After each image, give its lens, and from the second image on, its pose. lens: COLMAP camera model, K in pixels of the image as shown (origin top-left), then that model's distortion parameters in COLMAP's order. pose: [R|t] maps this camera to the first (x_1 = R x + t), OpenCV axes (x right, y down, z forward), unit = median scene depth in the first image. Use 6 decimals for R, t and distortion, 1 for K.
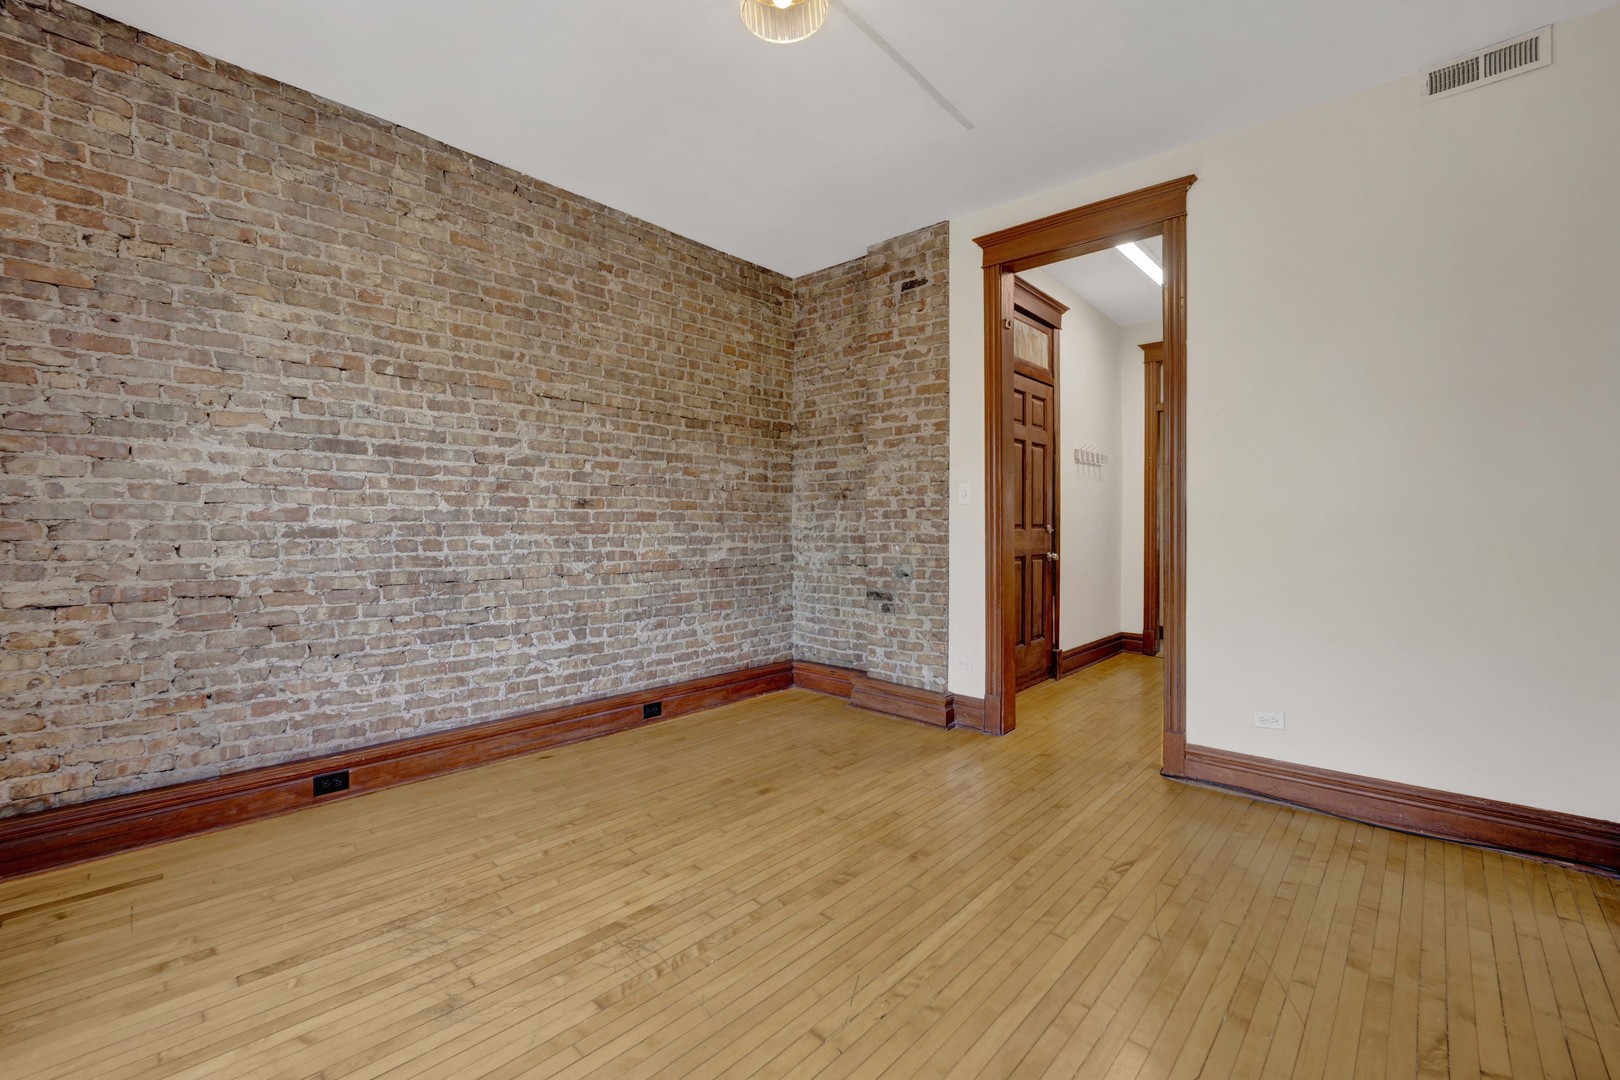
lens RADIAL K [[688.0, 0, 809.0], [0, 688.0, 533.1], [0, 0, 1]] dist [-0.021947, 0.000073]
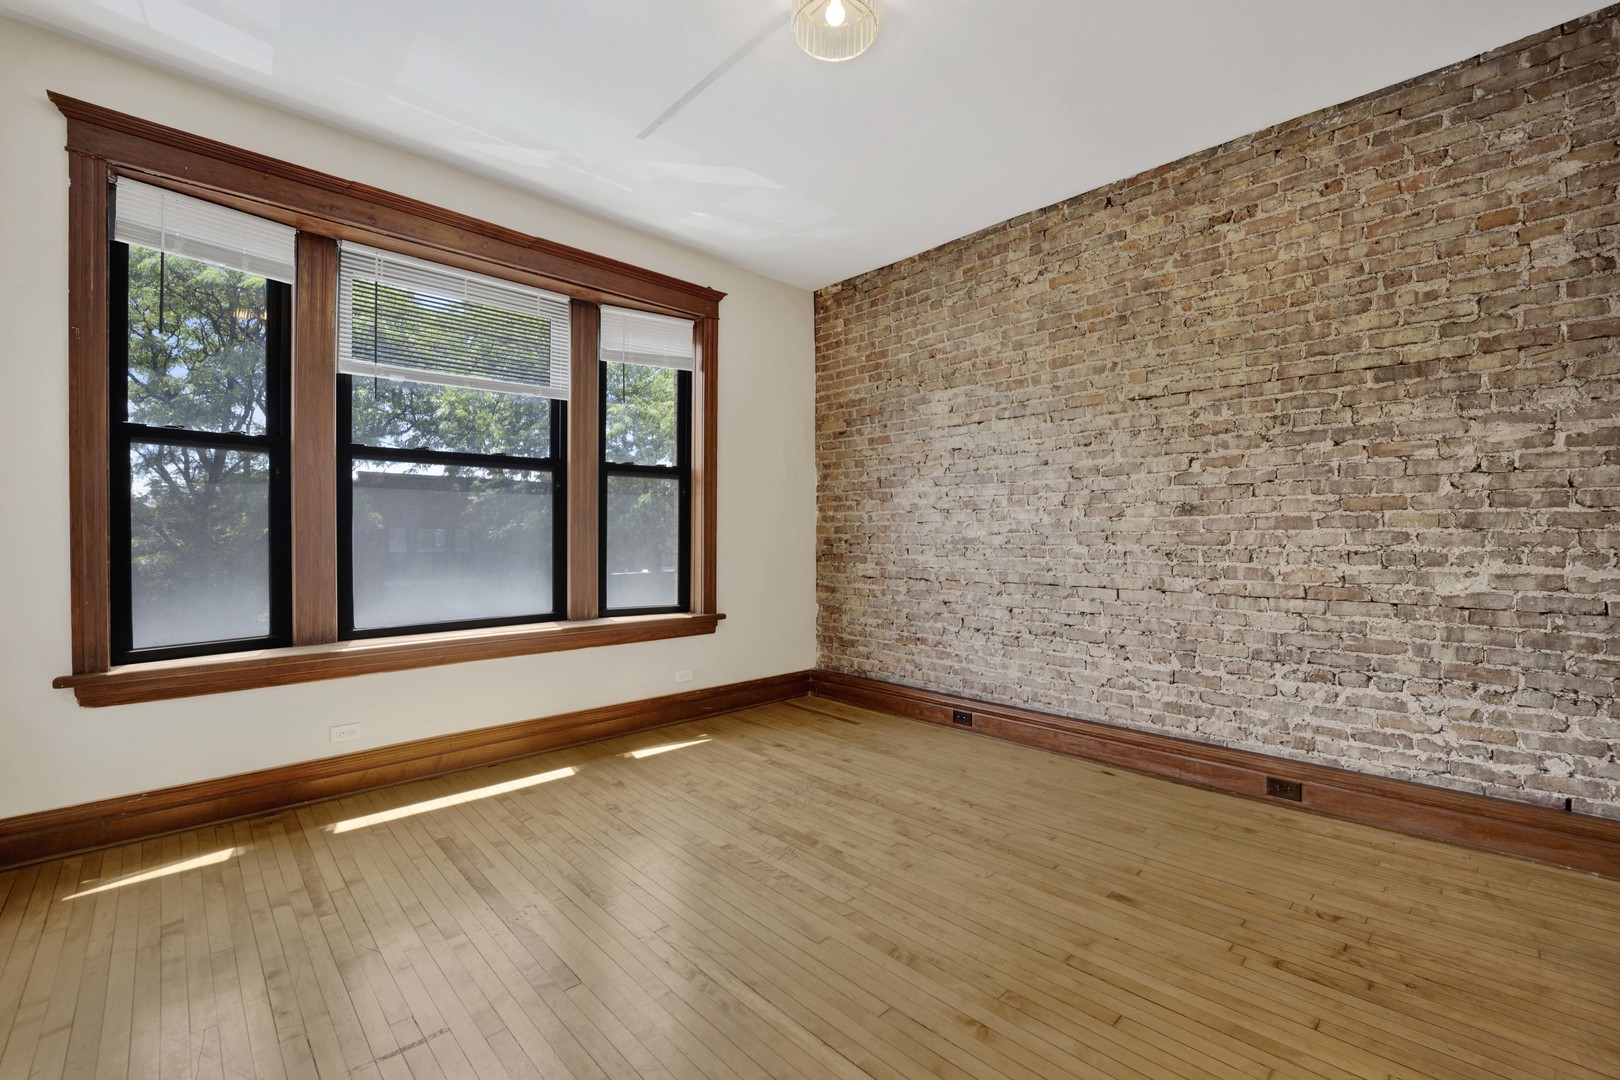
lens RADIAL K [[672.0, 0, 810.0], [0, 672.0, 540.0], [0, 0, 1]] dist [-0.021805, -0.000144]
pose [[-0.061832, 0.001441, -0.998086, 0.523474], [-0.010272, 0.999945, 0.002080, -0.001901], [0.998034, 0.010381, -0.061814, 0.562241]]
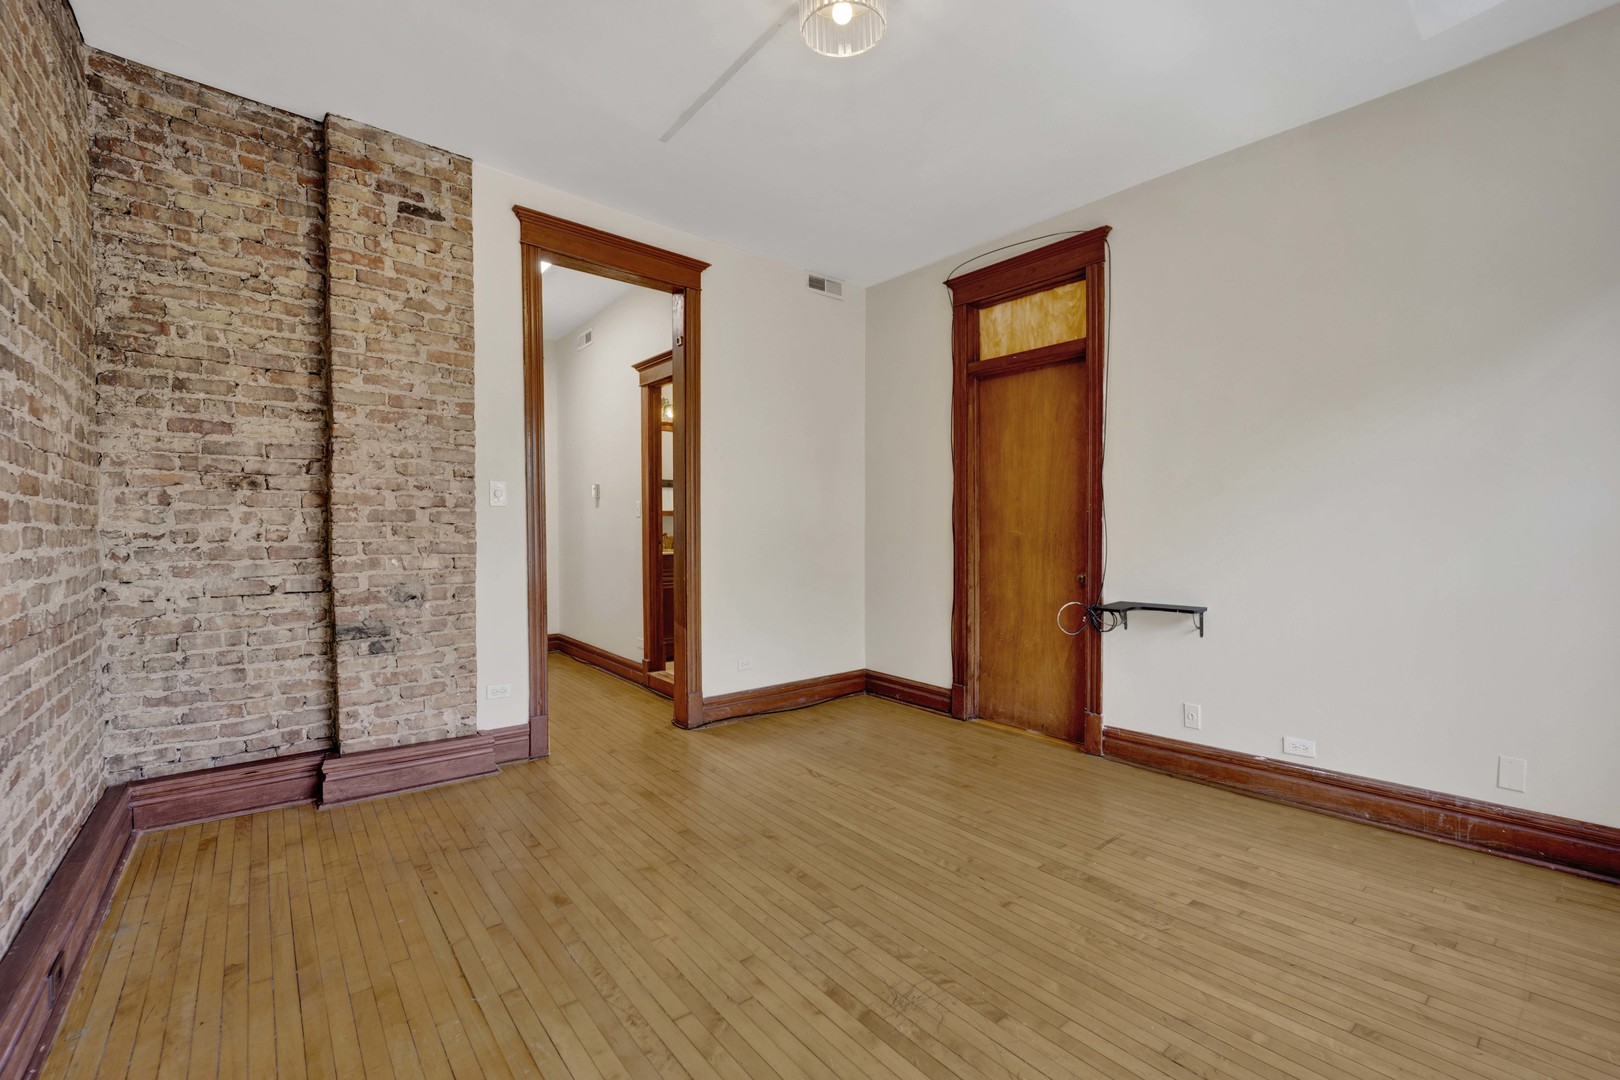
lens RADIAL K [[676.7, 0, 834.3], [0, 676.7, 540.2], [0, 0, 1]] dist [-0.009877, 0.000235]
pose [[0.112633, -0.016068, 0.993507, -0.576580], [0.006189, 0.999861, 0.015469, -0.010655], [-0.993617, 0.004406, 0.112716, 0.497576]]
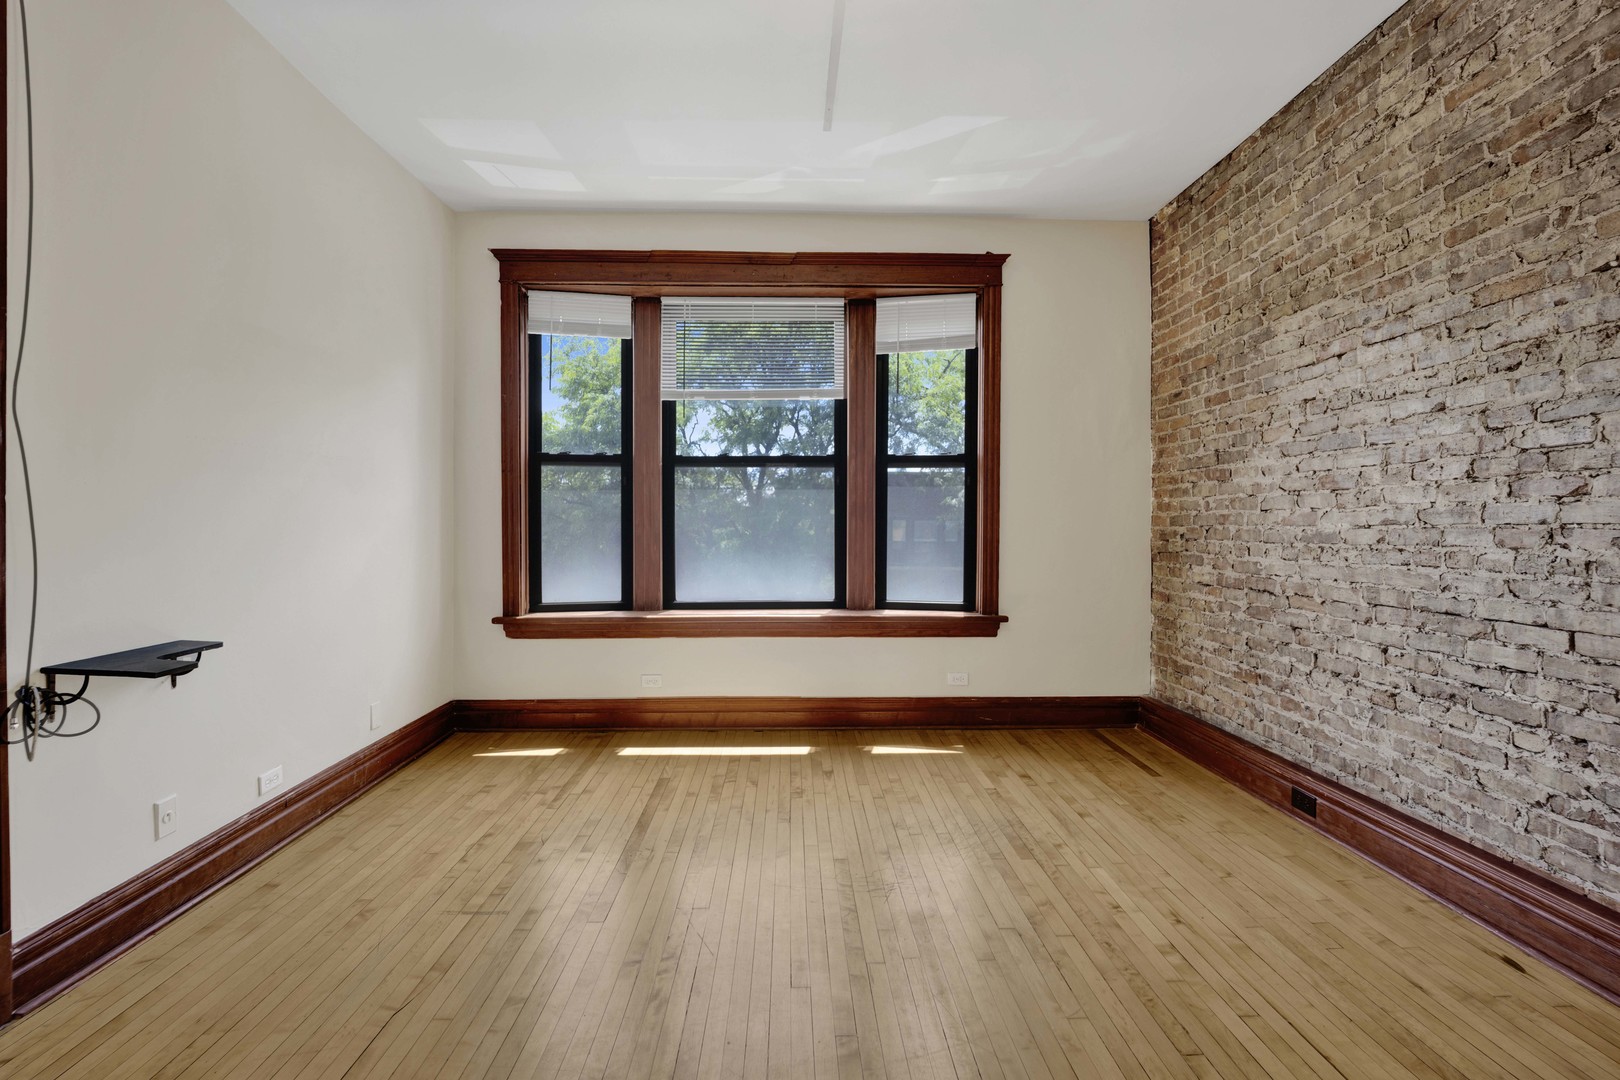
lens RADIAL K [[688.0, 0, 809.0], [0, 688.0, 533.1], [0, 0, 1]] dist [-0.021947, 0.000073]
pose [[-0.719376, 0.001760, -0.694618, 0.329717], [-0.011361, 0.999833, 0.014299, -0.009288], [0.694528, 0.018178, -0.719236, 0.877184]]
